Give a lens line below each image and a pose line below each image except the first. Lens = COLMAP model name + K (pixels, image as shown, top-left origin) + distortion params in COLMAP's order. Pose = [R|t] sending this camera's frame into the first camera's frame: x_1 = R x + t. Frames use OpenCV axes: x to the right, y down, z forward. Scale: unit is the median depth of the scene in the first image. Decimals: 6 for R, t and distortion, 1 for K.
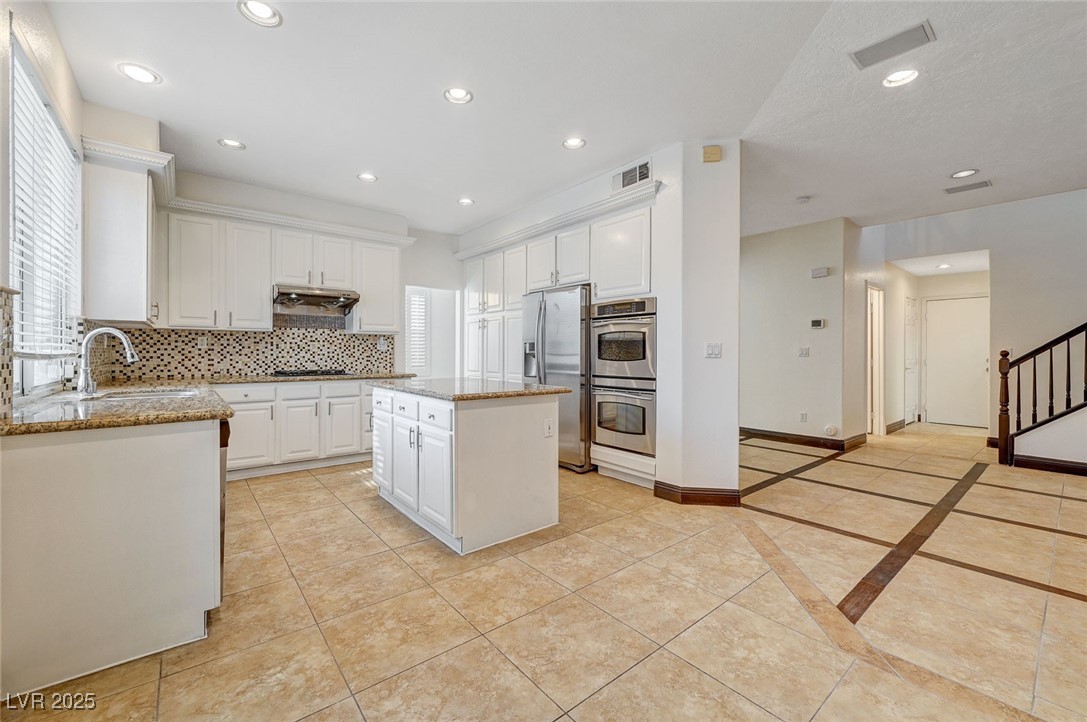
lens RADIAL K [[441.5, 0, 545.0], [0, 441.5, 351.0], [0, 0, 1]] dist [-0.001206, 0.000010]
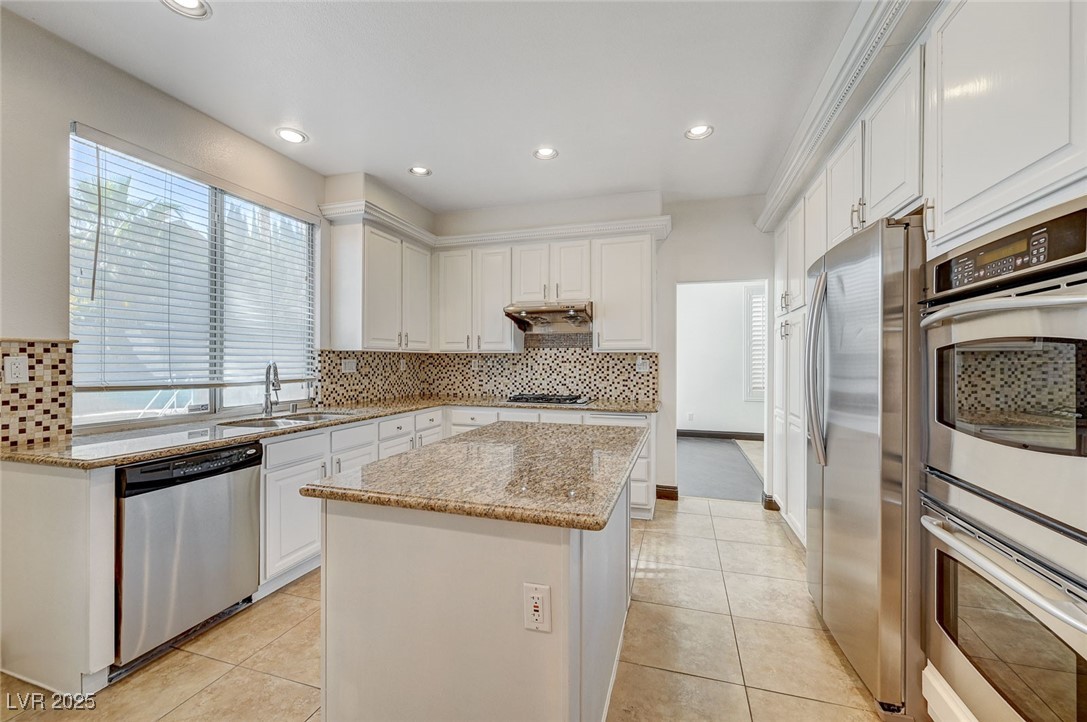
lens RADIAL K [[441.5, 0, 541.1], [0, 441.5, 359.0], [0, 0, 1]] dist [-0.001206, 0.000010]
pose [[0.544109, -0.004271, -0.839004, 0.238174], [0.001647, 0.999991, -0.004022, -0.029732], [0.839013, 0.000807, 0.544111, 0.568445]]
